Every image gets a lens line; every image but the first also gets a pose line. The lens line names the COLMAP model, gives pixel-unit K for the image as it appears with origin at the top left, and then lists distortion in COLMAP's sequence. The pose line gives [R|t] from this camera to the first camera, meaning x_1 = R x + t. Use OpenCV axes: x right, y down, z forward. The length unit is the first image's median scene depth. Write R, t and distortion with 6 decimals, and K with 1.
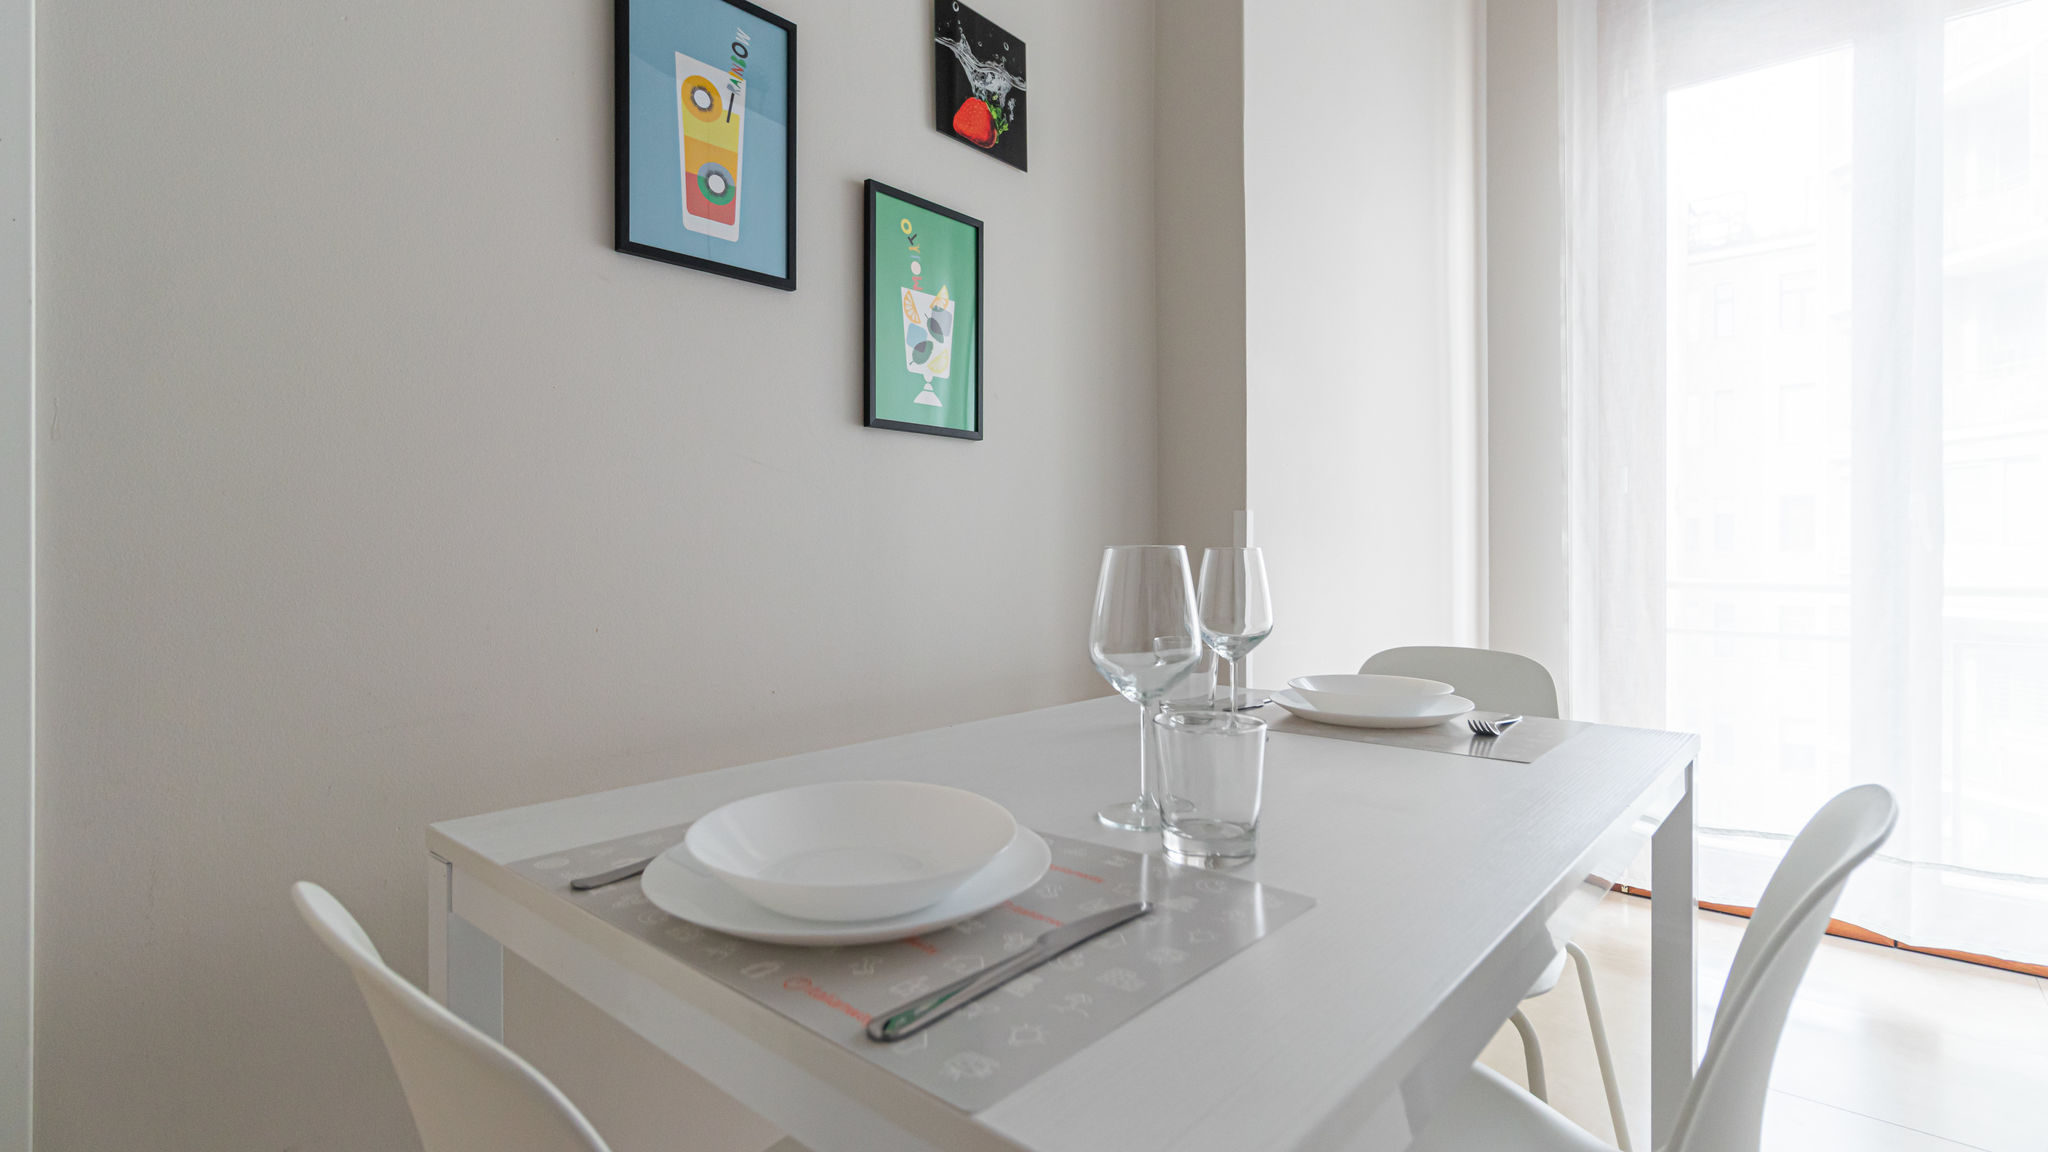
lens RADIAL K [[976.7, 0, 1033.2], [0, 976.7, 547.8], [0, 0, 1]] dist [0.001684, 0.000497]
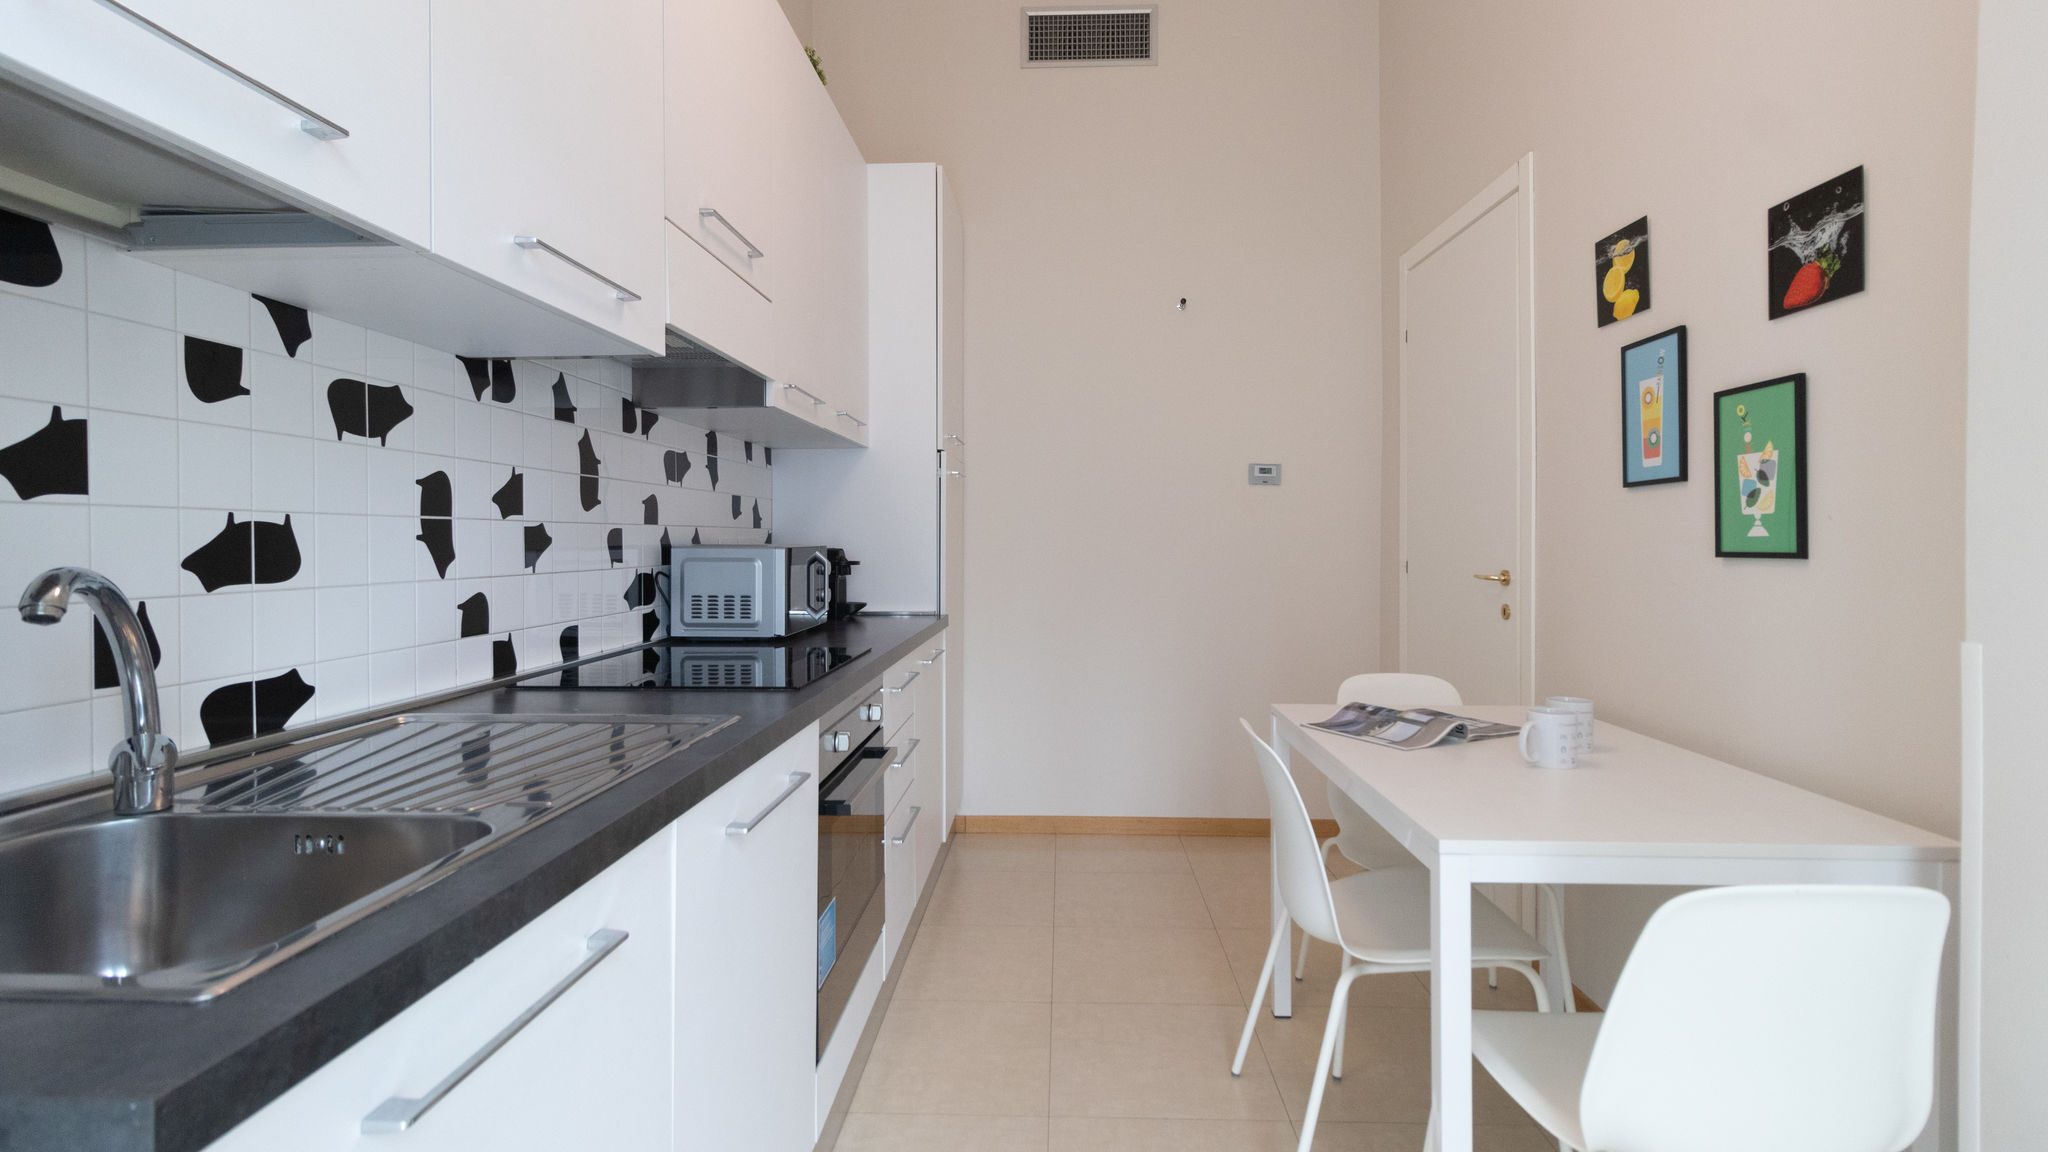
lens RADIAL K [[959.5, 0, 1046.9], [0, 959.5, 534.9], [0, 0, 1]] dist [0.001562, 0.000759]
pose [[-0.782133, -0.004026, -0.623098, 1.462598], [0.001928, 0.999959, -0.008881, -0.139931], [0.623108, -0.008147, -0.782093, 1.427460]]
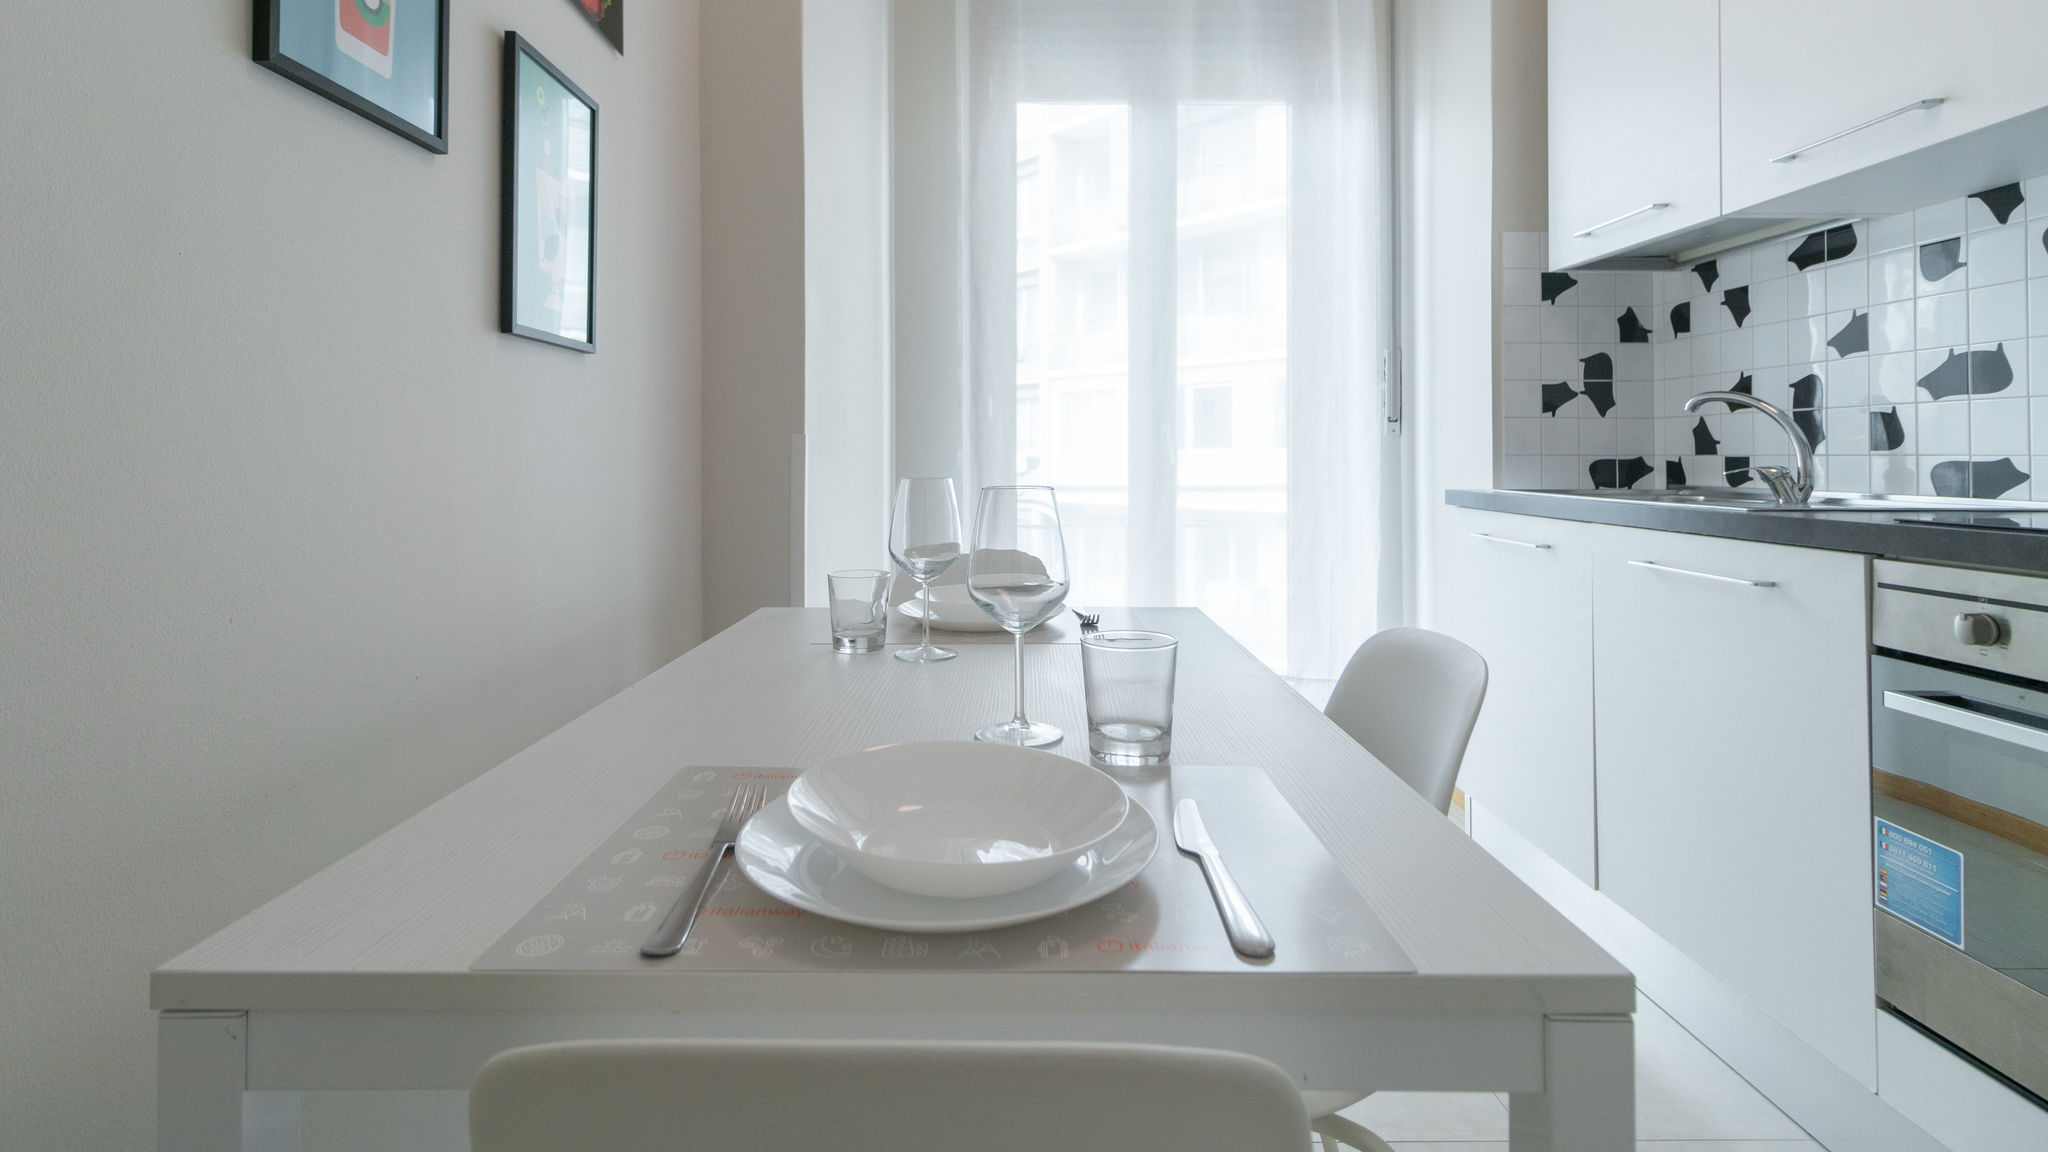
lens RADIAL K [[990.2, 0, 1004.1], [0, 990.2, 438.4], [0, 0, 1]] dist [0.004284, 0.000796]
pose [[0.761668, 0.010126, 0.647888, -0.367049], [-0.001133, 0.999897, -0.014296, -0.024363], [-0.647967, 0.010155, 0.761601, 0.104079]]
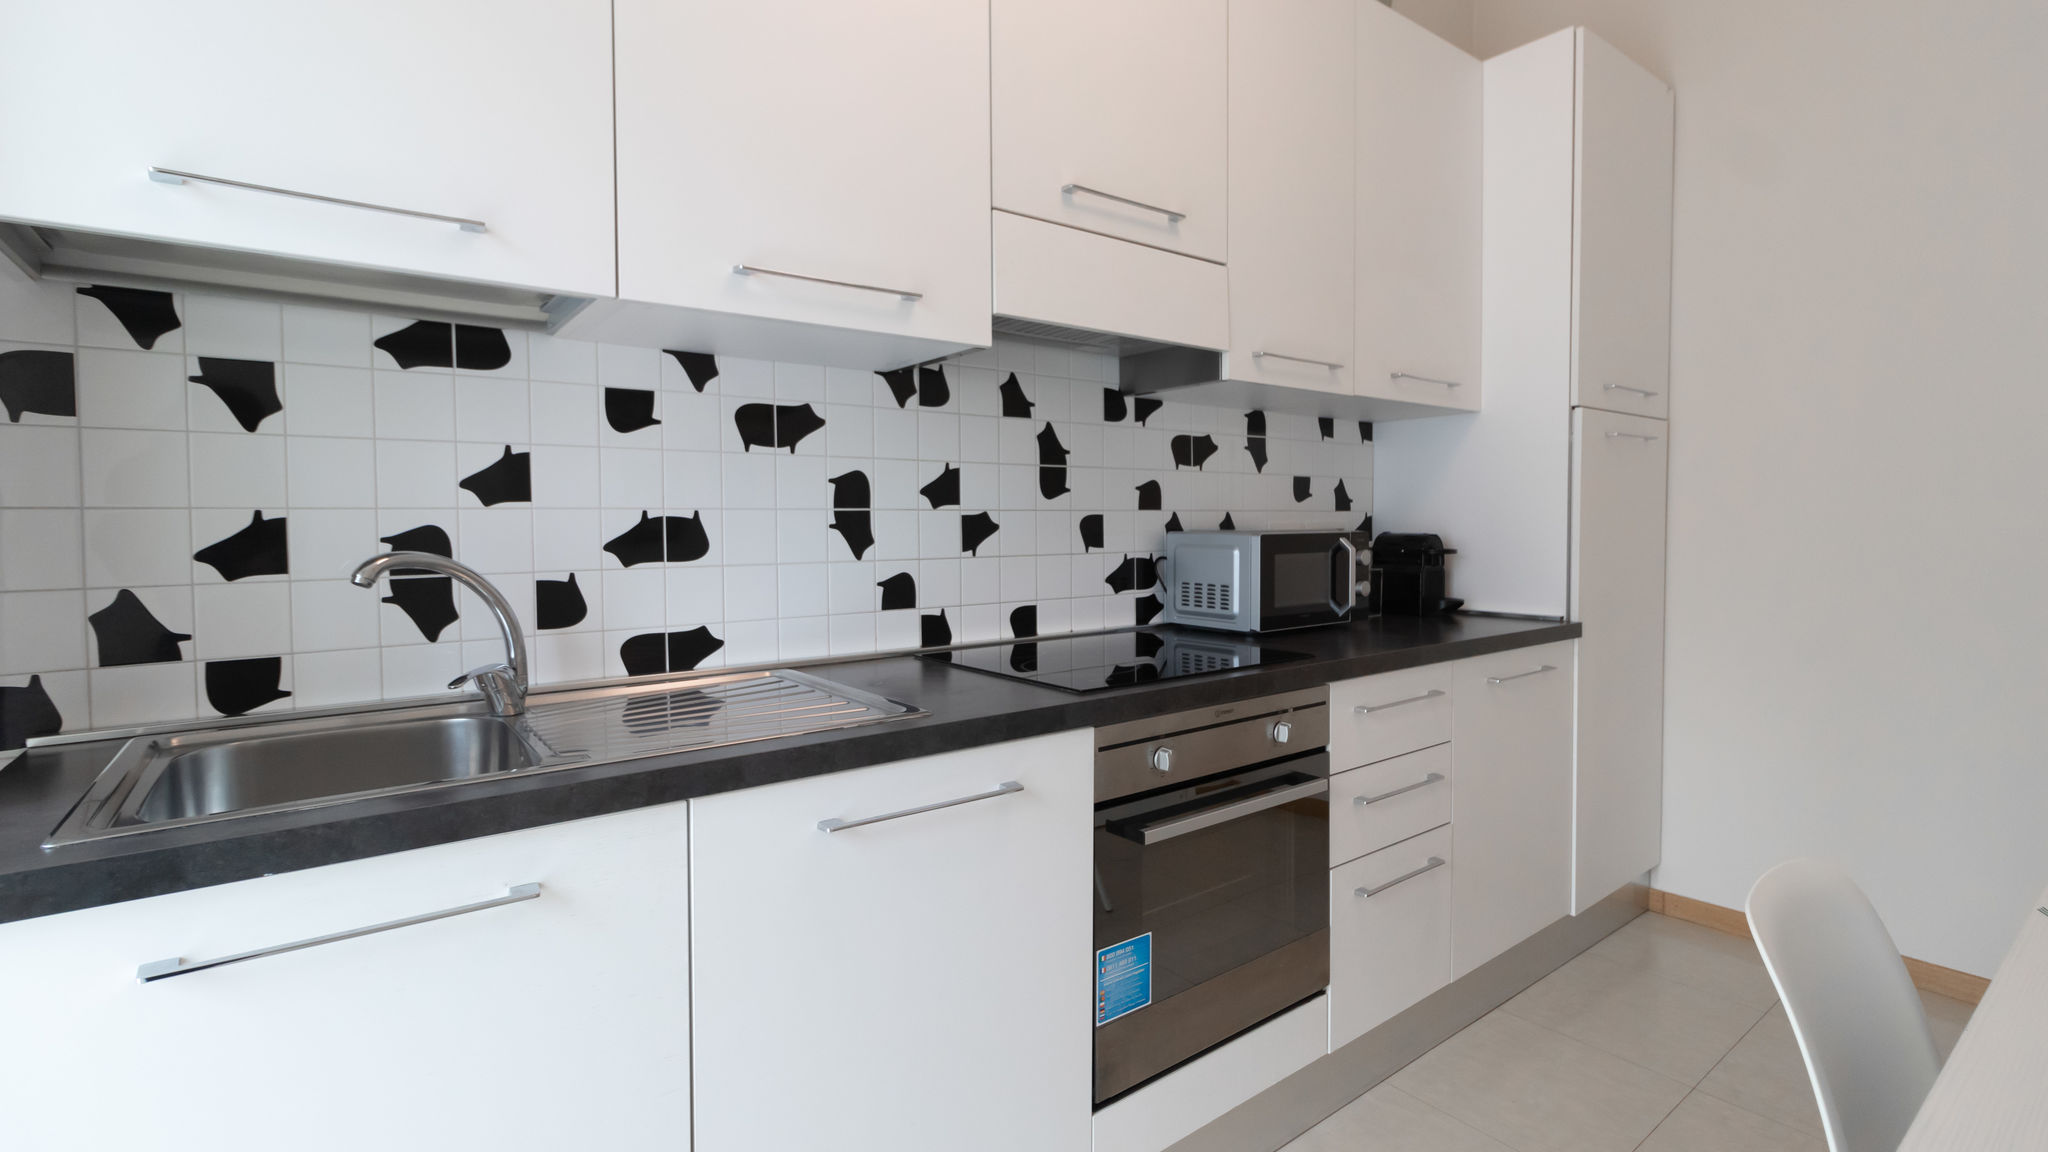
lens RADIAL K [[939.8, 0, 1047.3], [0, 939.8, 541.4], [0, 0, 1]] dist [-0.001443, 0.000236]
pose [[-0.979130, -0.004561, 0.203183, 0.768008], [-0.000079, 0.999757, 0.022060, -0.156182], [-0.203234, 0.021584, -0.978892, 1.345138]]
